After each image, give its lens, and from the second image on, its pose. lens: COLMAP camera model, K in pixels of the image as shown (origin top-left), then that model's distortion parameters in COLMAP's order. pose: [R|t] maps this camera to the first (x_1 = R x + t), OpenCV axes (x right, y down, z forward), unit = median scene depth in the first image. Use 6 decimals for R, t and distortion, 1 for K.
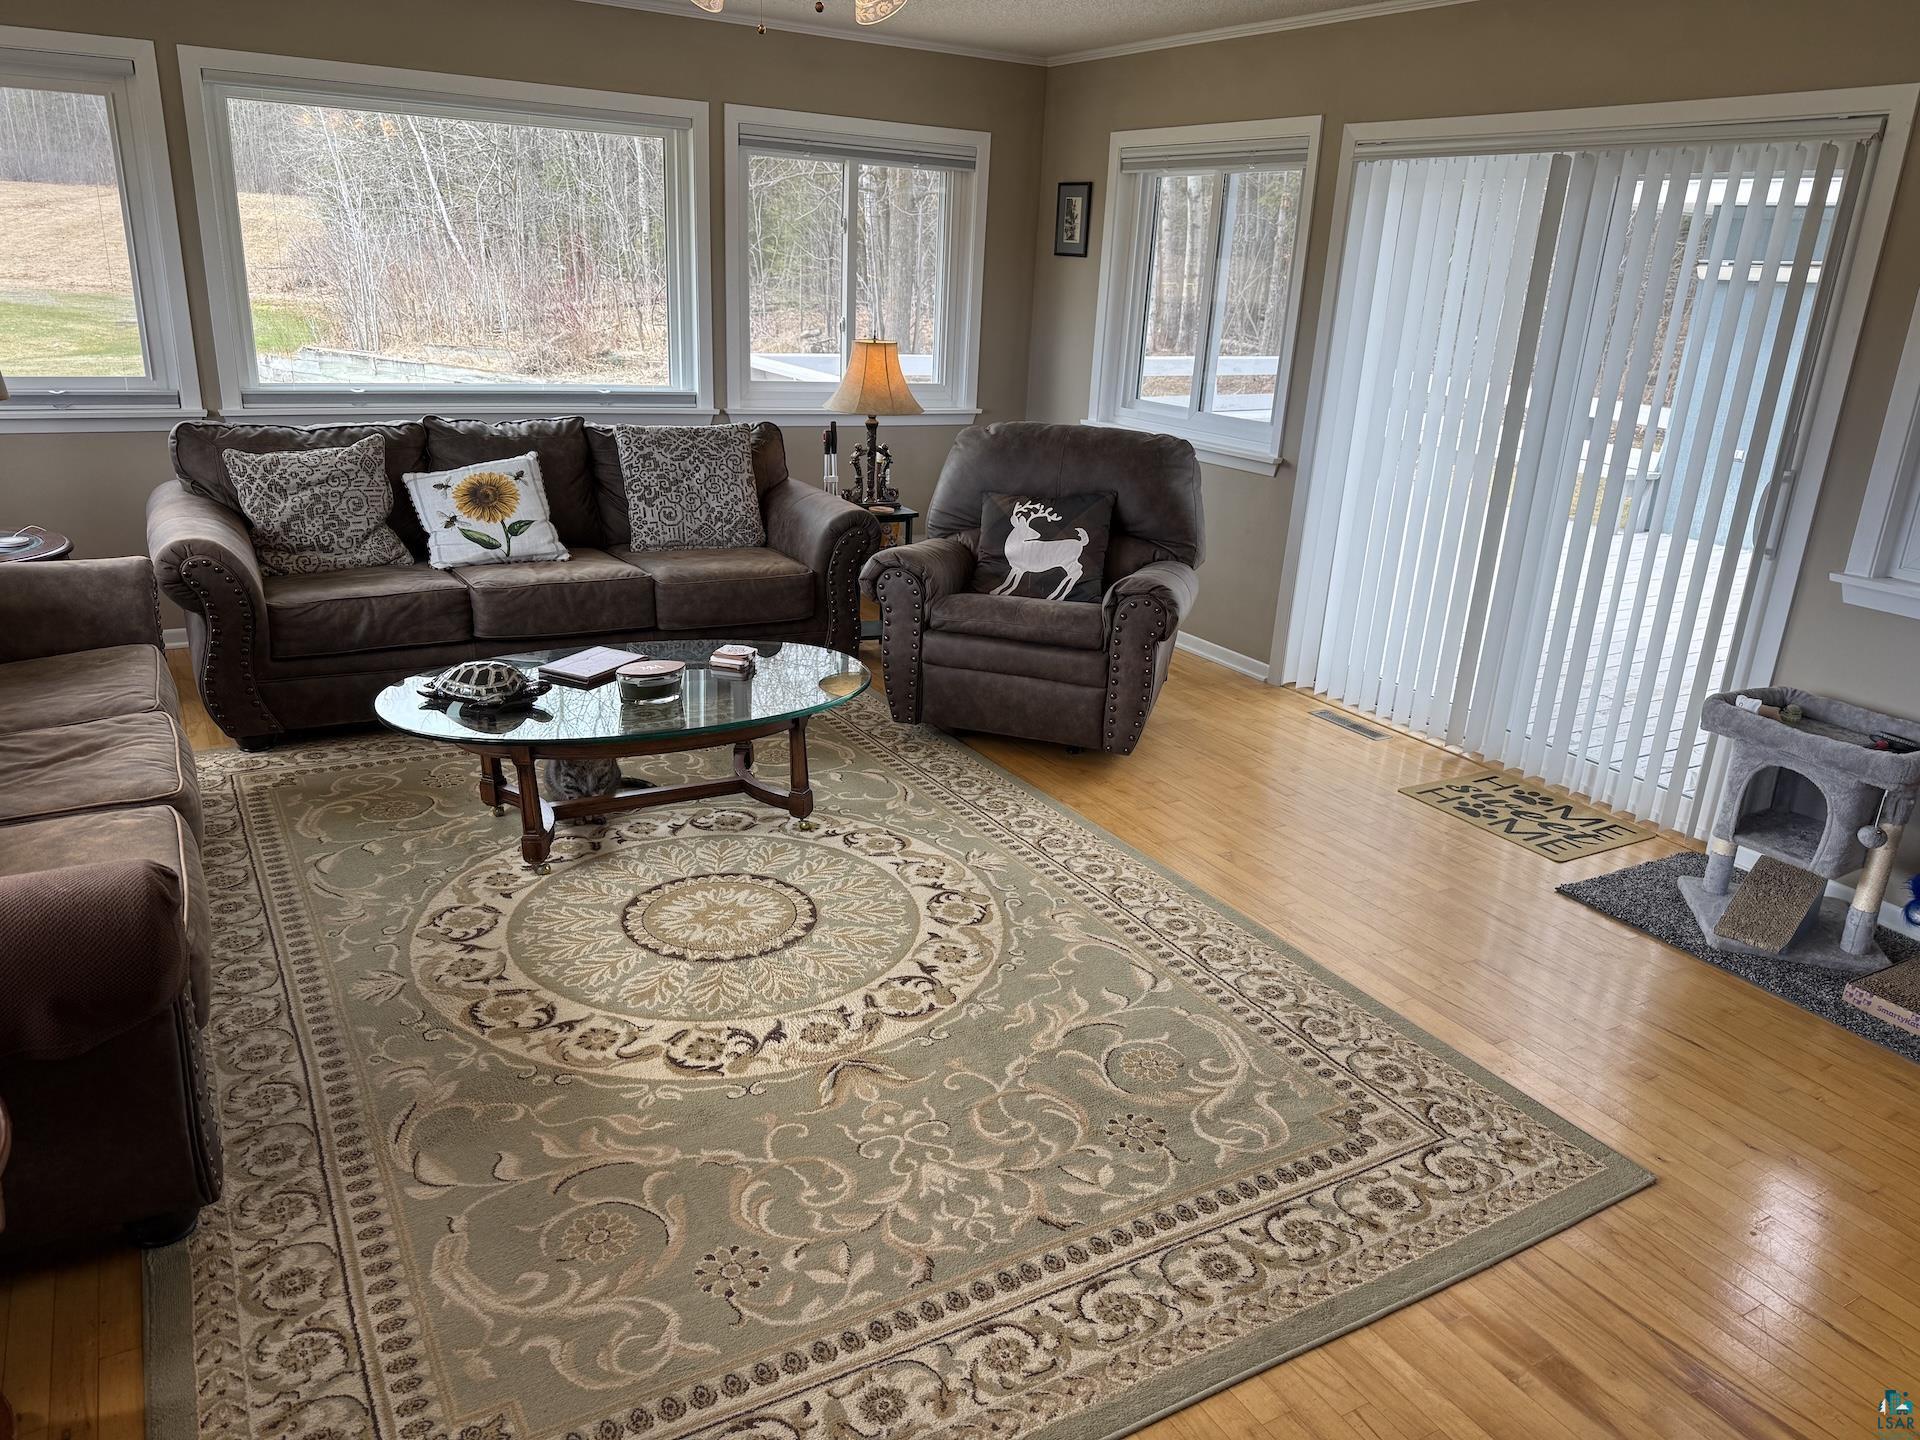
lens RADIAL K [[1325.9, 0, 966.8], [0, 1325.9, 715.3], [0, 0, 1]] dist [0.175649, -0.335004]
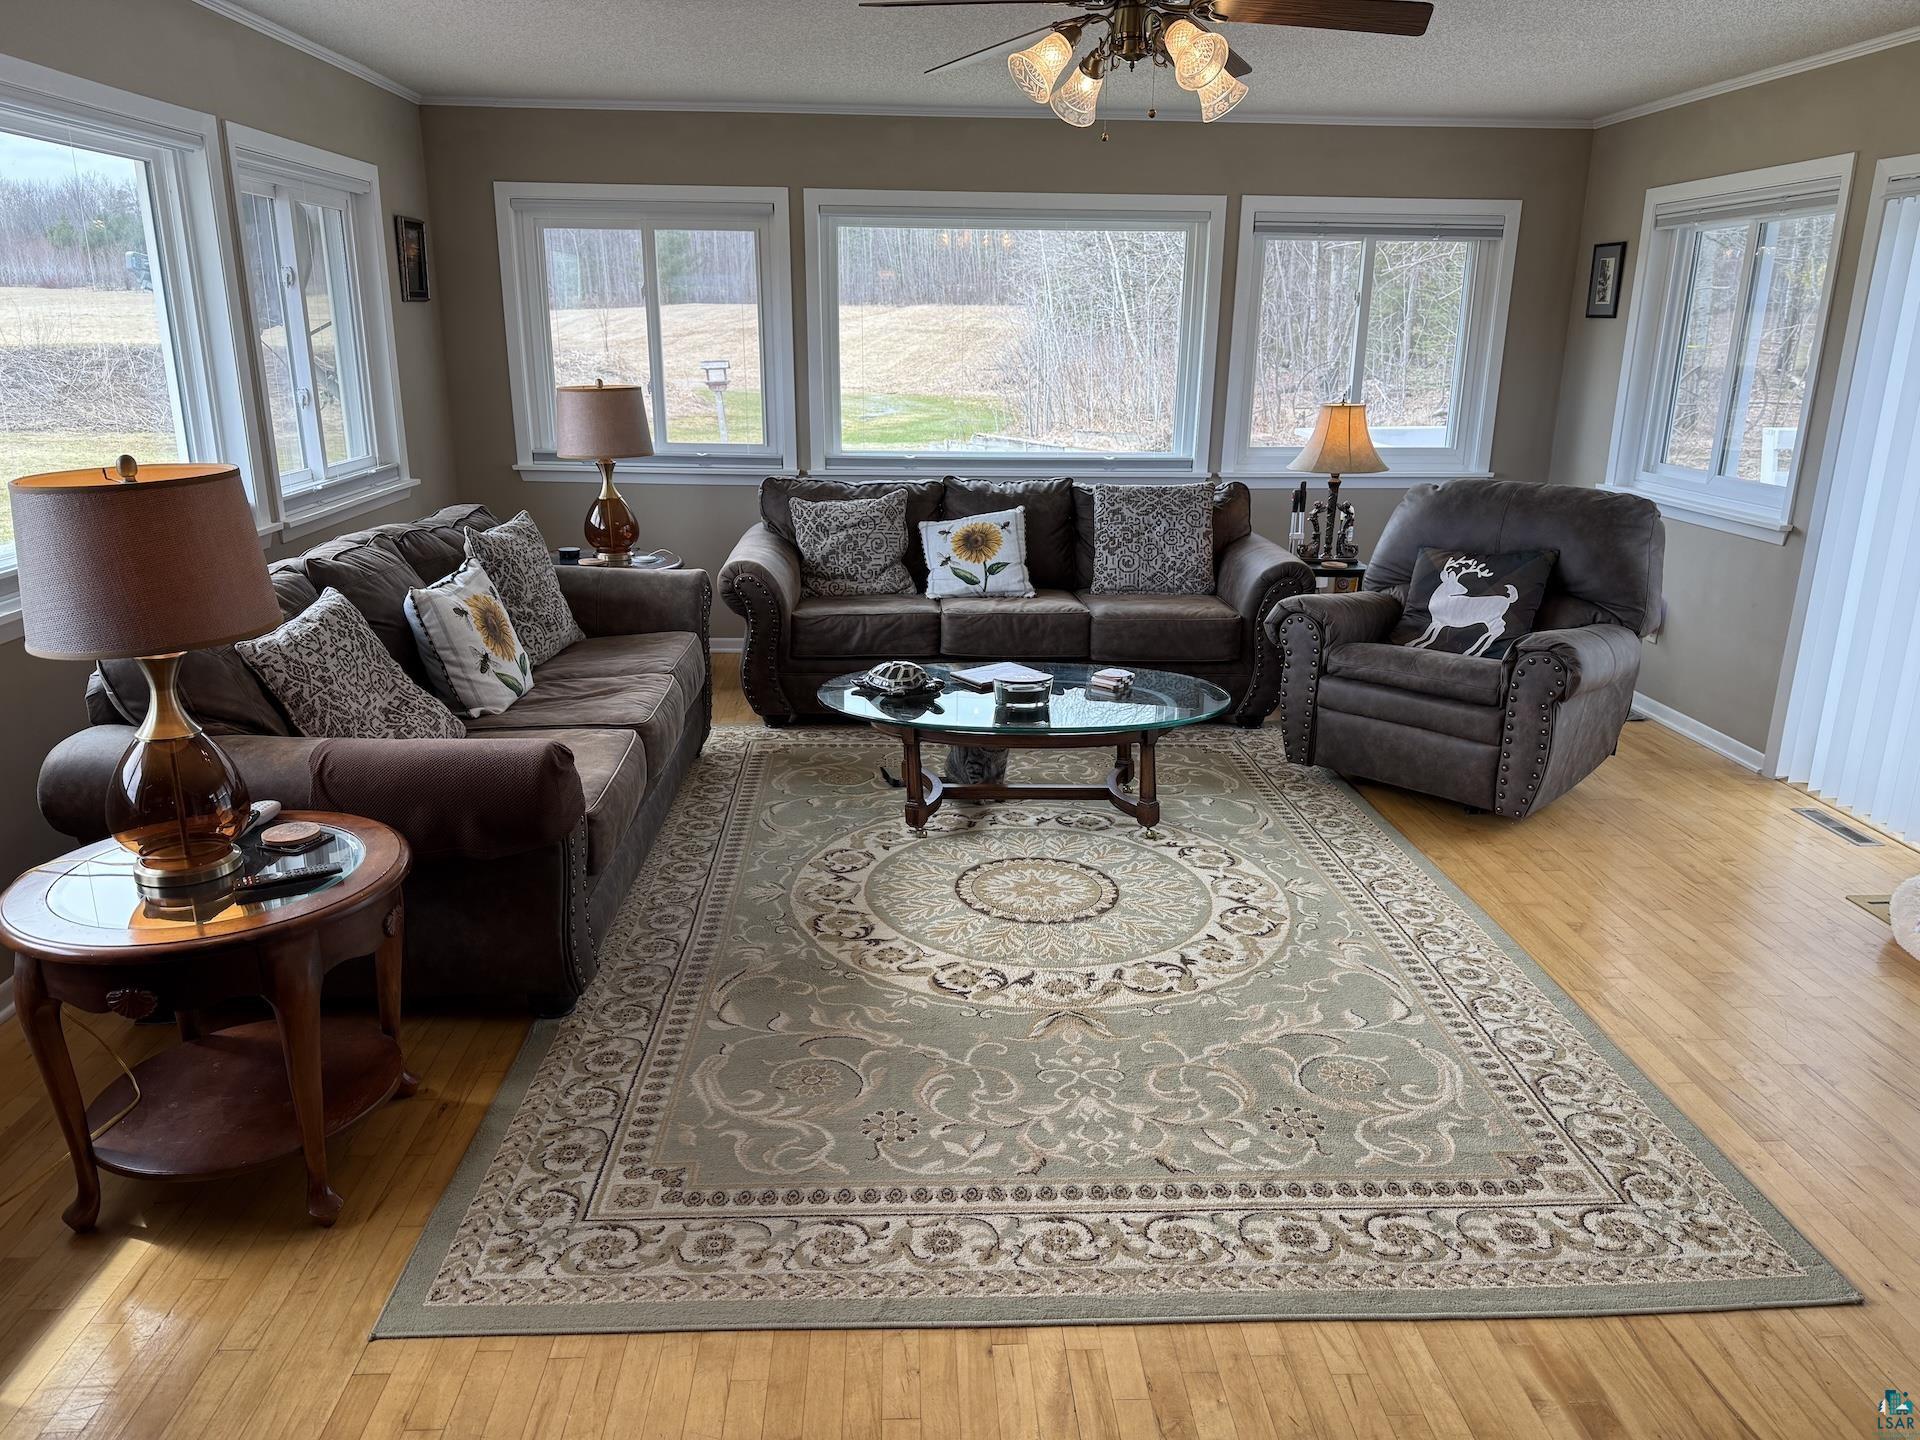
lens RADIAL K [[1325.9, 0, 966.8], [0, 1325.9, 715.3], [0, 0, 1]] dist [0.175649, -0.335004]
pose [[0.885931, 0.088045, -0.455384, 0.216527], [-0.115966, 0.992682, -0.033679, 0.036723], [0.449086, 0.082646, 0.889658, -0.048773]]
